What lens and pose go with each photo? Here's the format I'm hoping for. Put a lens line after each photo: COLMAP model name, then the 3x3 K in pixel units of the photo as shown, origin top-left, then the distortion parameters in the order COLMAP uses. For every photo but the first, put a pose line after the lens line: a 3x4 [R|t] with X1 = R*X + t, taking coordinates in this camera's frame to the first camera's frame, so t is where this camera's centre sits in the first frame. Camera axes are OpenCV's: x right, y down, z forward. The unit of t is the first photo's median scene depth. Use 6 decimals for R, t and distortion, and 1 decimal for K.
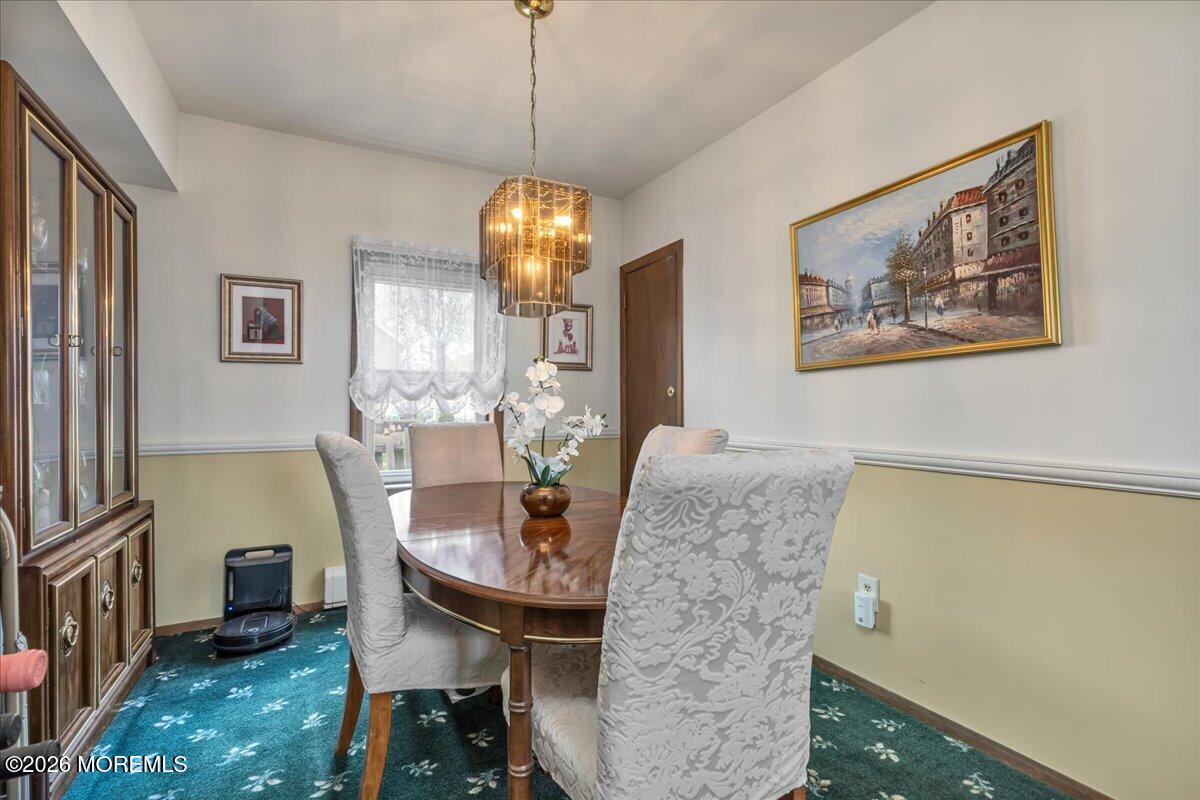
lens RADIAL K [[548.3, 0, 592.3], [0, 548.3, 400.4], [0, 0, 1]] dist [0.004032, -0.001627]
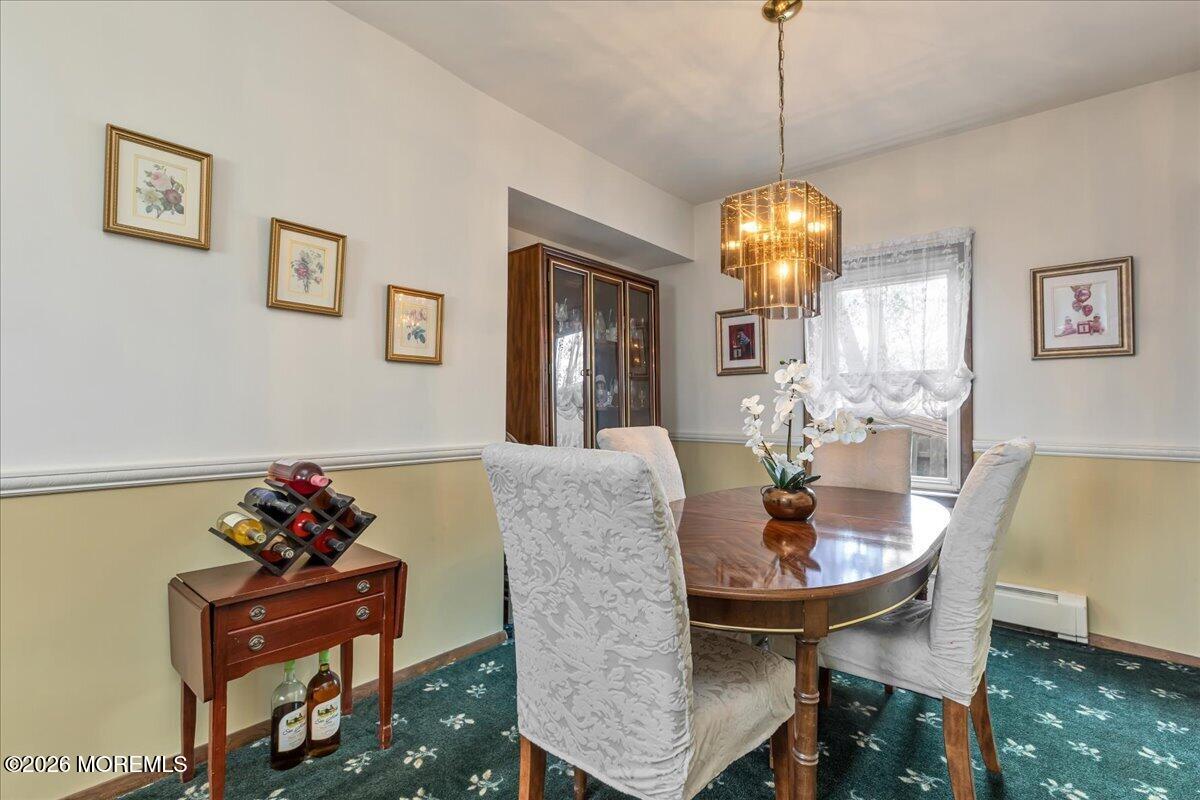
lens RADIAL K [[548.3, 0, 606.2], [0, 548.3, 404.8], [0, 0, 1]] dist [0.004032, -0.001627]
pose [[0.385077, -0.004876, -0.922871, 0.468746], [0.006971, 0.999973, -0.002375, 0.002670], [0.922858, -0.005519, 0.385101, 0.212138]]
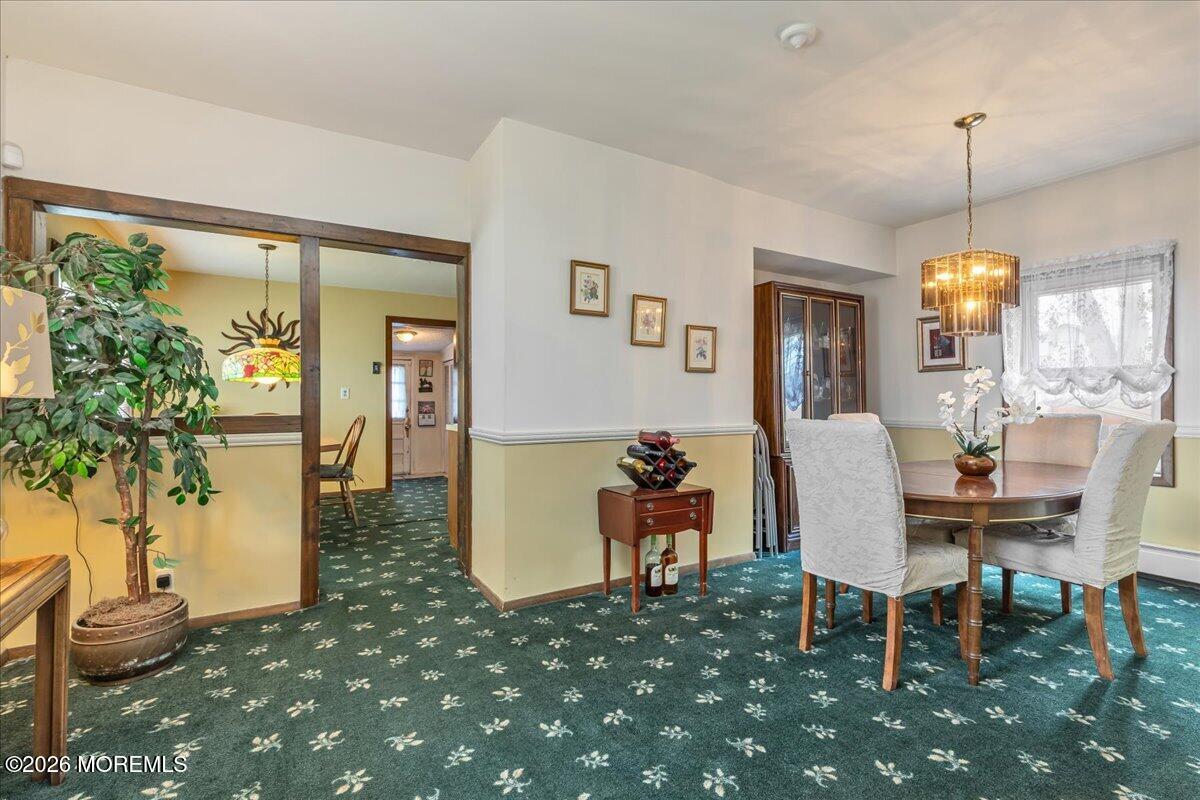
lens RADIAL K [[548.3, 0, 596.0], [0, 548.3, 399.9], [0, 0, 1]] dist [0.004032, -0.001627]
pose [[0.064835, 0.001609, -0.997895, 0.869227], [0.012905, 0.999914, 0.002451, -0.004529], [0.997813, -0.013037, 0.064808, -0.061262]]
